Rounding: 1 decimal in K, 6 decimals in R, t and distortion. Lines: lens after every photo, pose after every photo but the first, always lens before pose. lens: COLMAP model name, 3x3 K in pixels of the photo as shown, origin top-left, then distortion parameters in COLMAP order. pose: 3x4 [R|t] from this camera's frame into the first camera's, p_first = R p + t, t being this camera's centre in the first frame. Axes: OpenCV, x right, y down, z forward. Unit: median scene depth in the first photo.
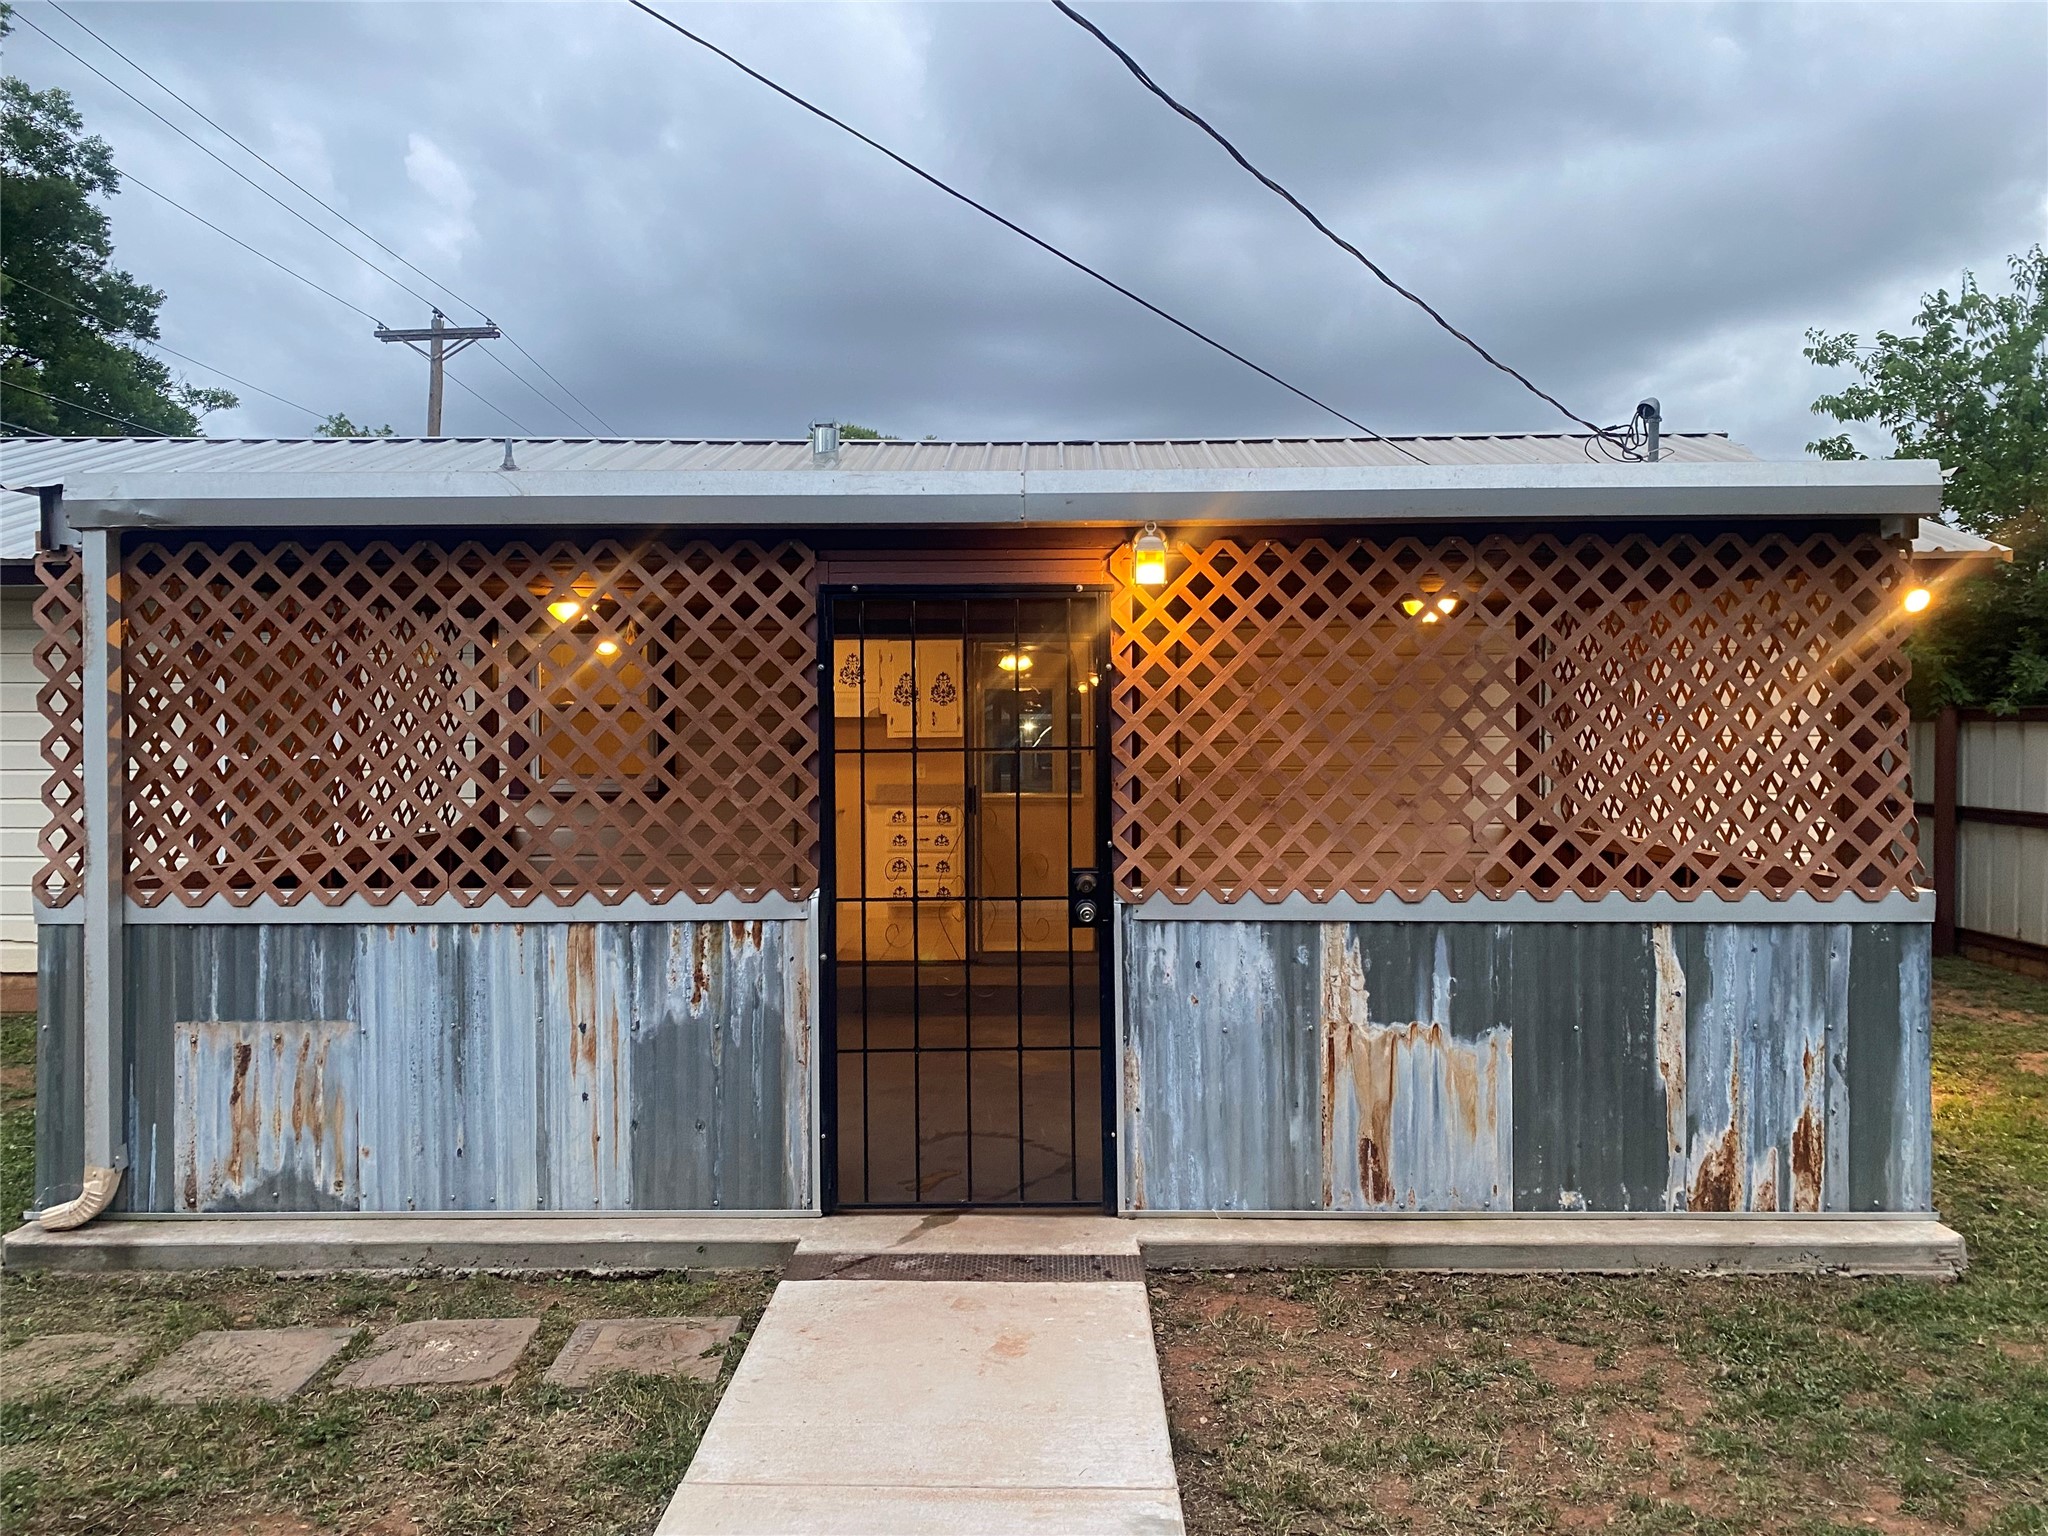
lens RADIAL K [[1534.8, 0, 1024.0], [0, 1534.8, 768.0], [0, 0, 1]] dist [0.147866, -0.352831]
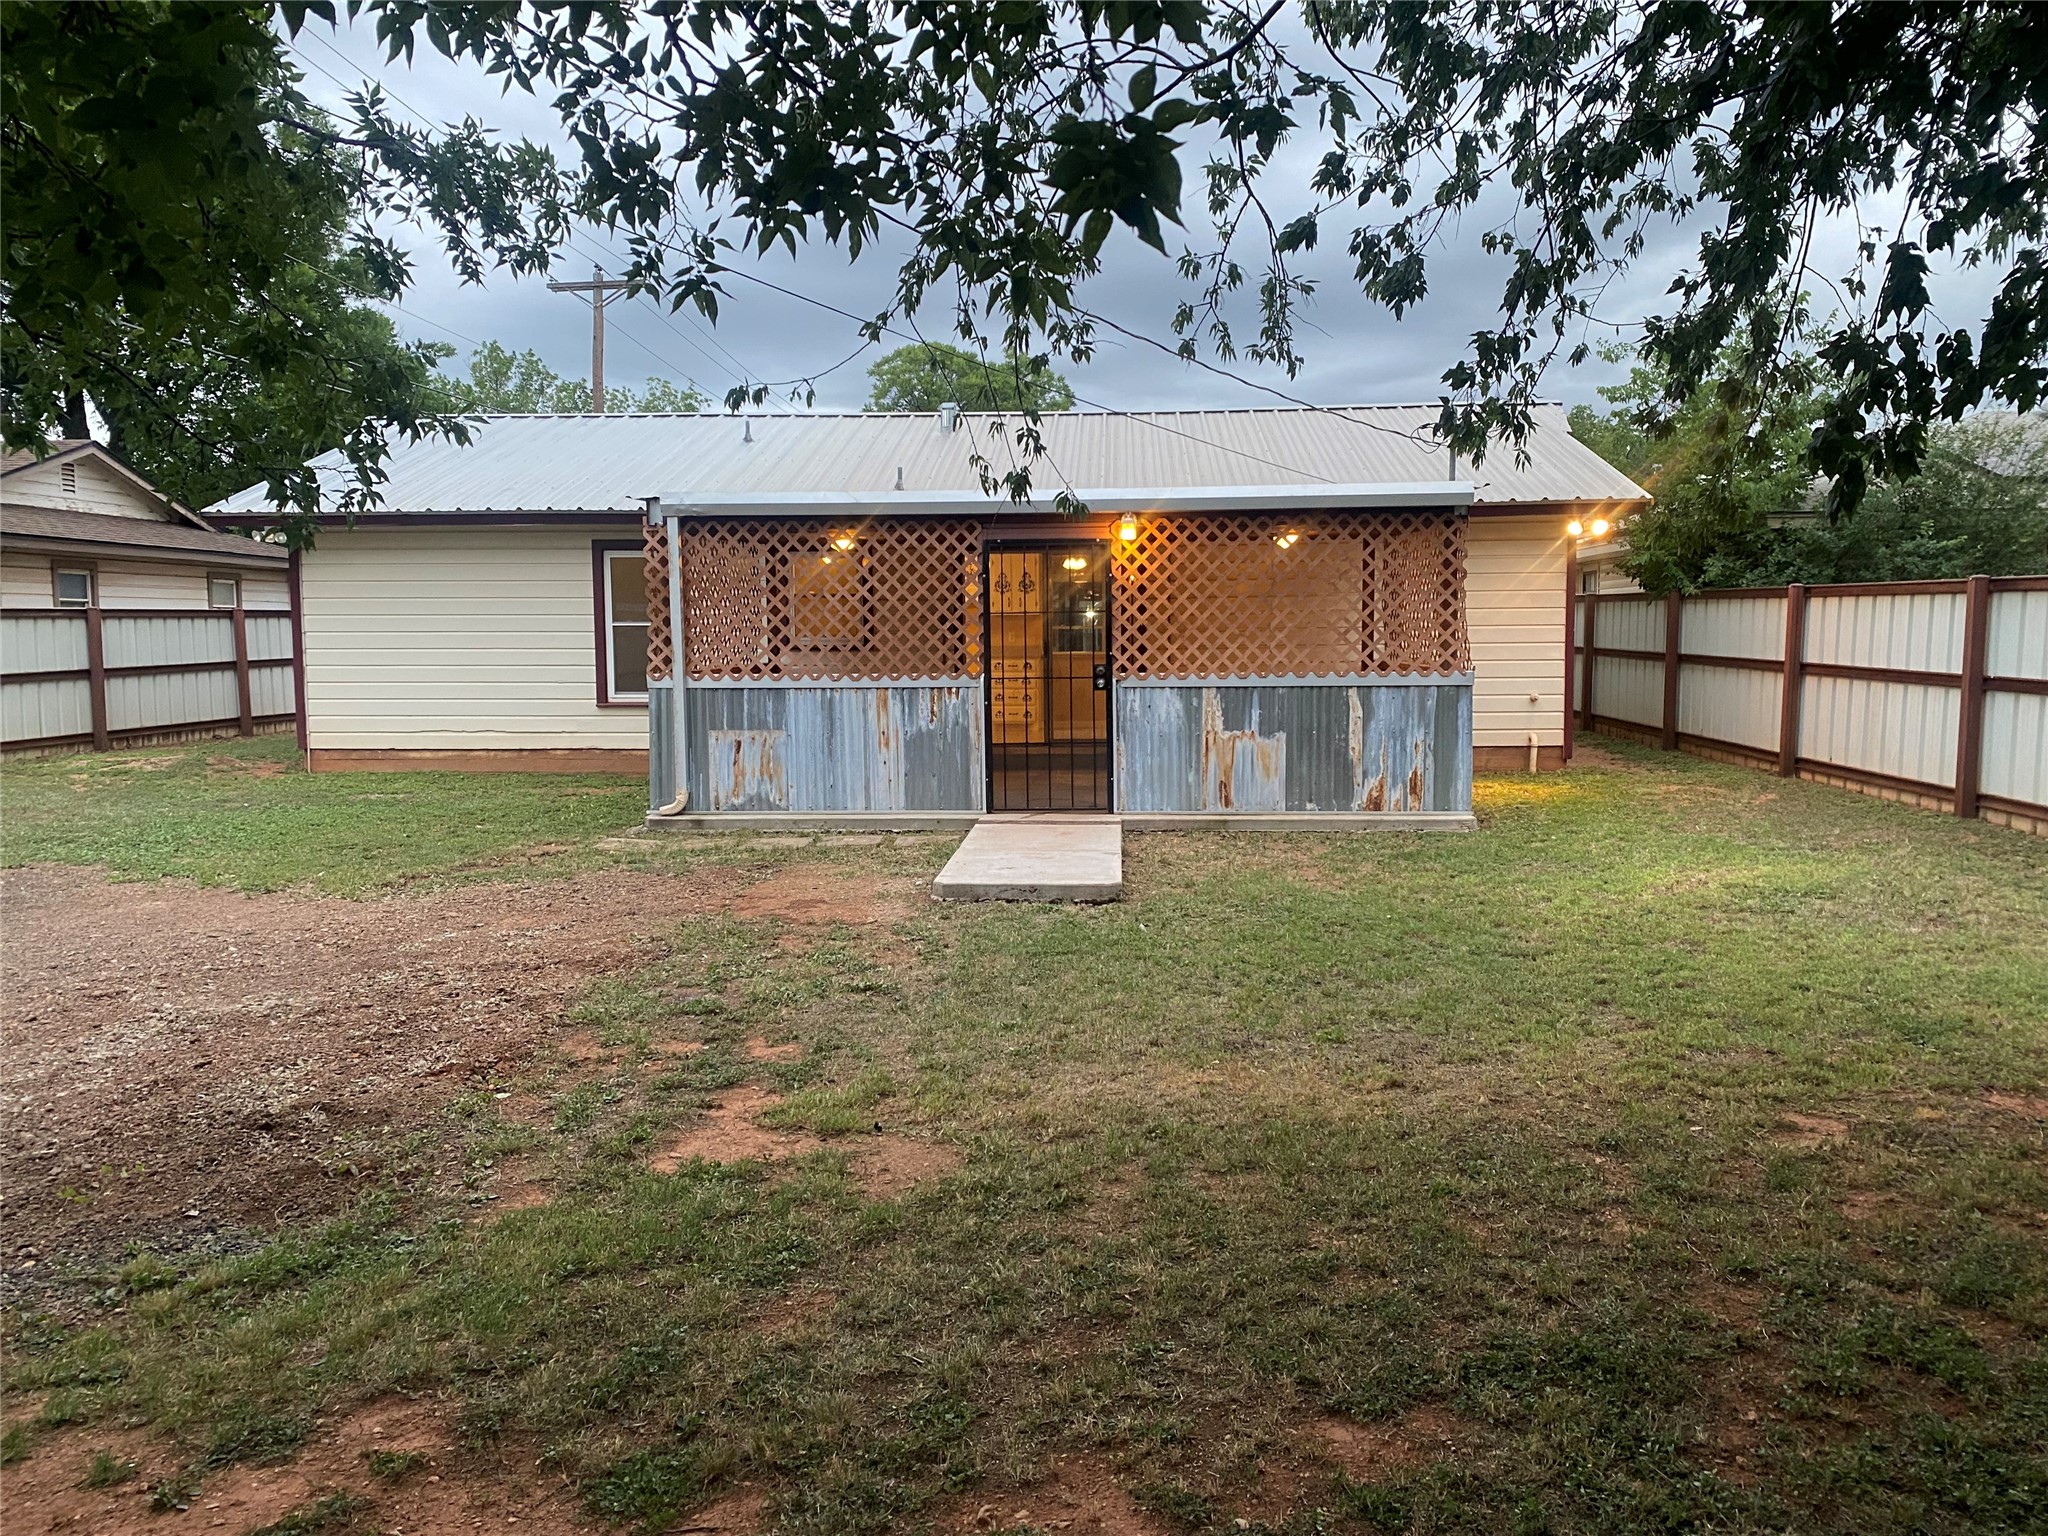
lens RADIAL K [[1534.8, 0, 1024.0], [0, 1534.8, 768.0], [0, 0, 1]] dist [0.147866, -0.352831]
pose [[0.999147, 0.000435, -0.041286, 0.021042], [0.002526, 0.997428, 0.071637, 0.055137], [0.041211, -0.071680, 0.996576, -1.286993]]
